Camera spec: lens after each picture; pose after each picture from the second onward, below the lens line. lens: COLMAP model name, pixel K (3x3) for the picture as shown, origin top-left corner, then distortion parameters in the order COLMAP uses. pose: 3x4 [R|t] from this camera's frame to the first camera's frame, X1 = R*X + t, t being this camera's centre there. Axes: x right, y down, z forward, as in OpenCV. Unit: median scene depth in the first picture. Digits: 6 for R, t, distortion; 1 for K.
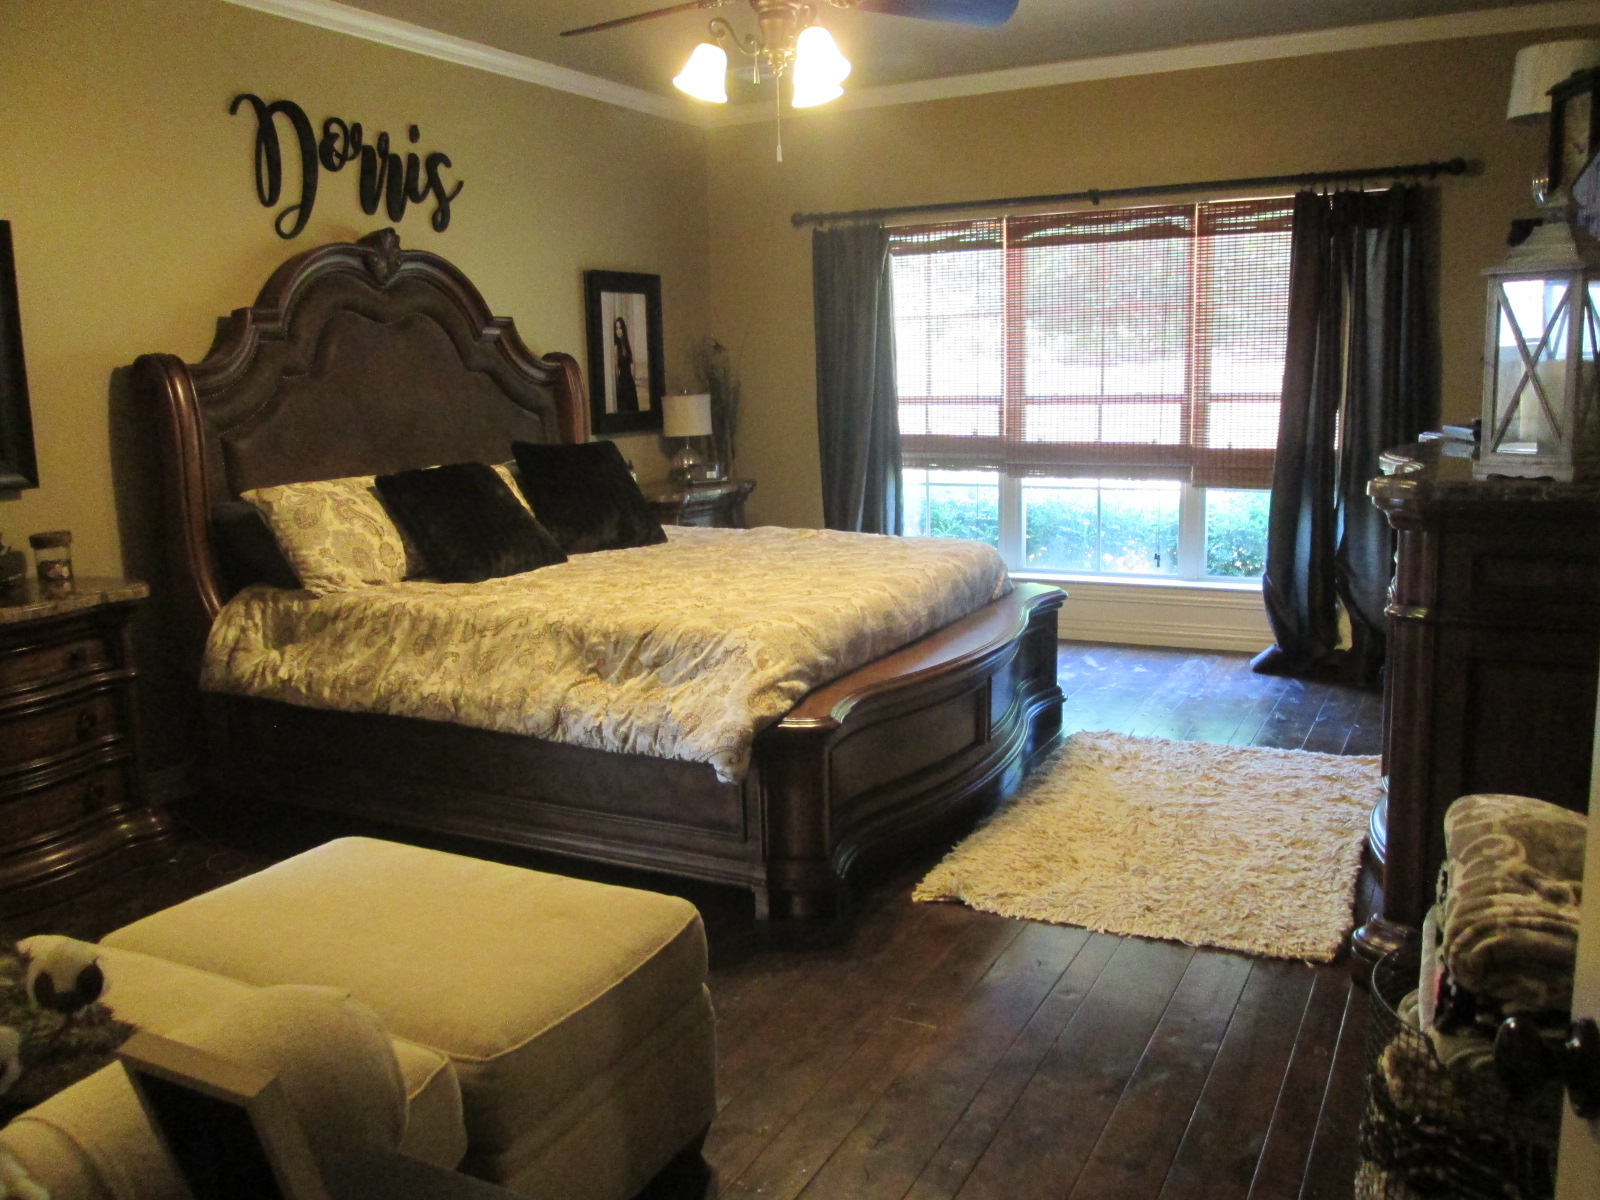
lens RADIAL K [[1327.3, 0, 799.6], [0, 1327.3, 596.5], [0, 0, 1]] dist [-0.063337, 0.031668]
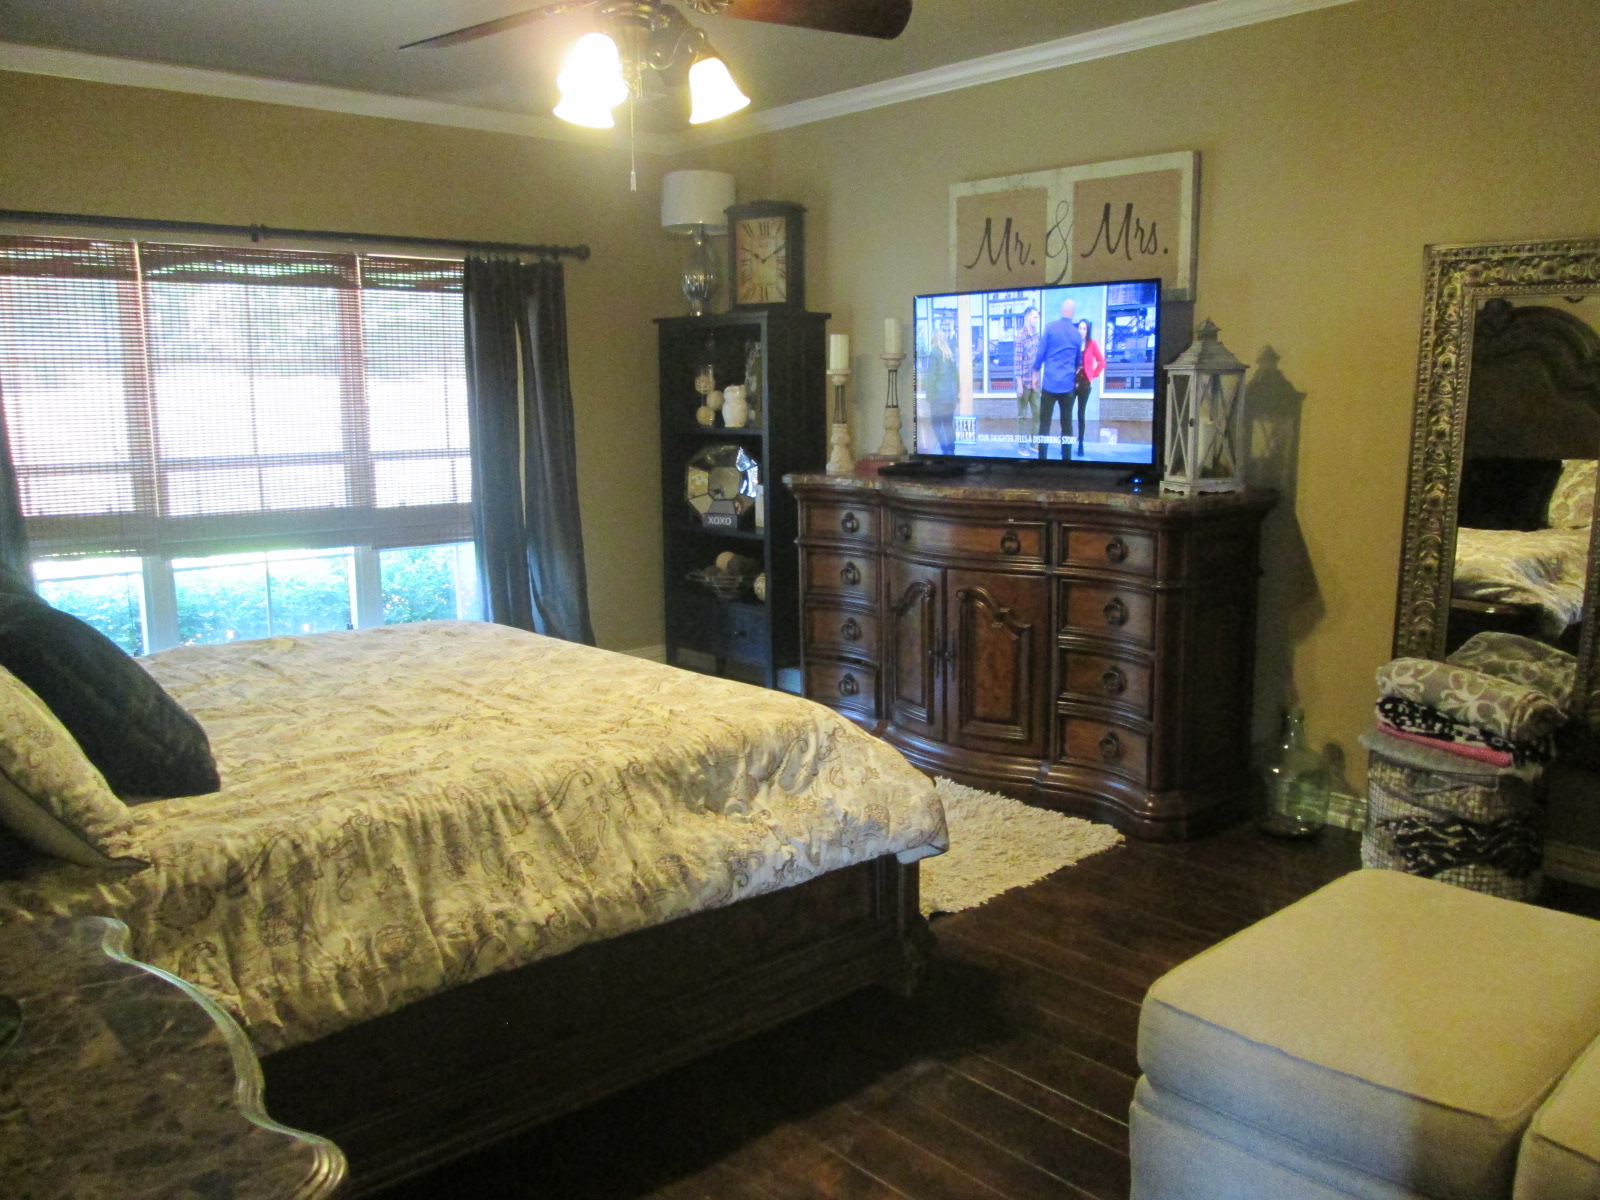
lens RADIAL K [[1327.3, 0, 801.1], [0, 1327.3, 602.4], [0, 0, 1]] dist [-0.063337, 0.031668]
pose [[0.342751, -0.122433, 0.931414, -0.510684], [0.157242, 0.984961, 0.071609, -0.066564], [-0.926173, 0.121913, 0.356848, 0.387558]]
